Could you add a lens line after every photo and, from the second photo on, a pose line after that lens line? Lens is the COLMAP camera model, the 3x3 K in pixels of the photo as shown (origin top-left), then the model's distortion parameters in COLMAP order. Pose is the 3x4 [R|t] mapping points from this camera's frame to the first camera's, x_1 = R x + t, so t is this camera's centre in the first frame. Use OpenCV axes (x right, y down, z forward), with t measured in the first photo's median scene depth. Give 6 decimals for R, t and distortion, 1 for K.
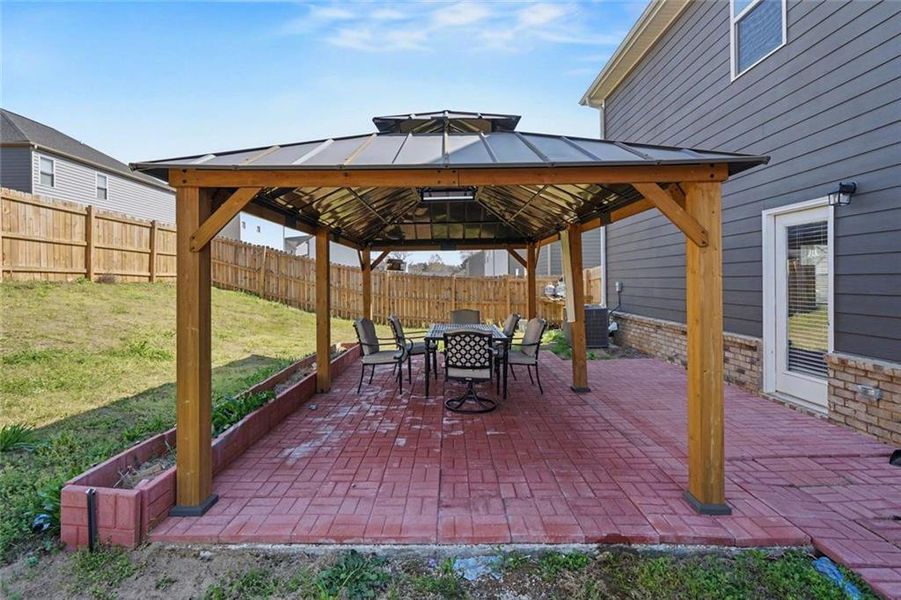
lens RADIAL K [[435.1, 0, 444.9], [0, 435.1, 278.5], [0, 0, 1]] dist [0.001939, 0.000477]
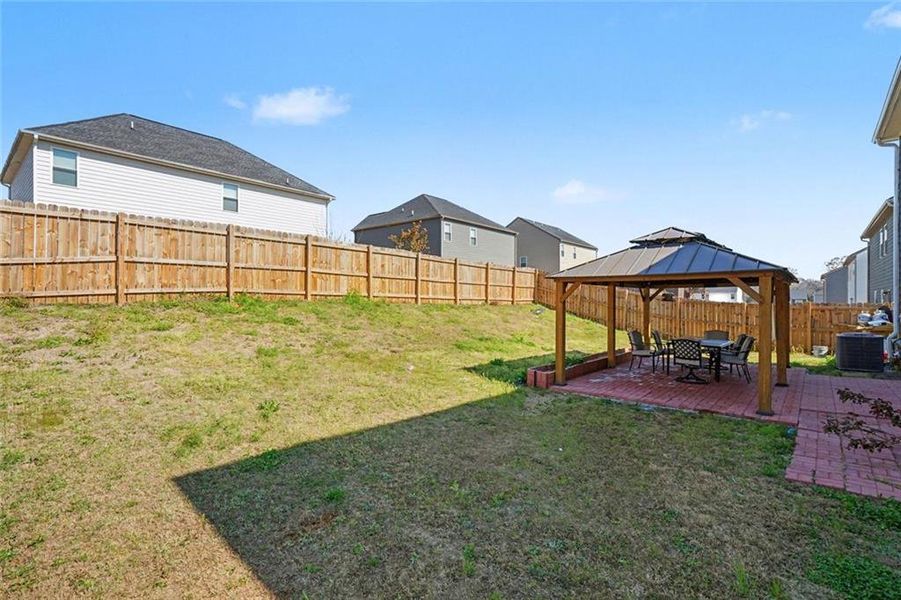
lens RADIAL K [[421.3, 0, 450.5], [0, 421.3, 300.0], [0, 0, 1]] dist [0.004283, 0.000385]
pose [[0.772351, 0.010053, -0.635117, 0.350961], [-0.006408, 0.999947, 0.008035, -0.047586], [0.635164, -0.002137, 0.772374, -0.881245]]
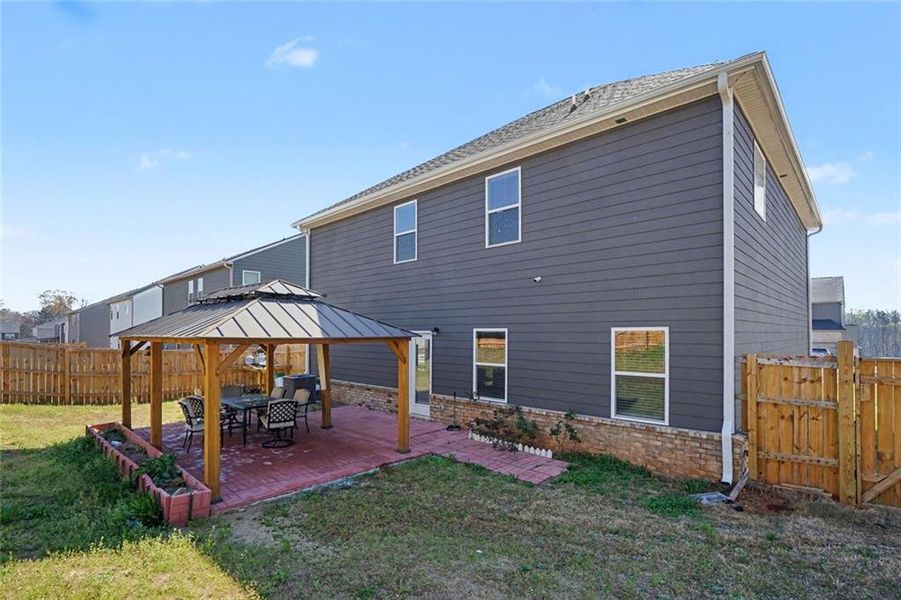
lens RADIAL K [[421.3, 0, 450.5], [0, 421.3, 300.0], [0, 0, 1]] dist [0.004283, 0.000385]
pose [[0.691530, 0.063552, 0.719547, -0.620523], [-0.006090, 0.996600, -0.082168, -0.128122], [-0.722322, 0.052440, 0.689566, -0.596315]]
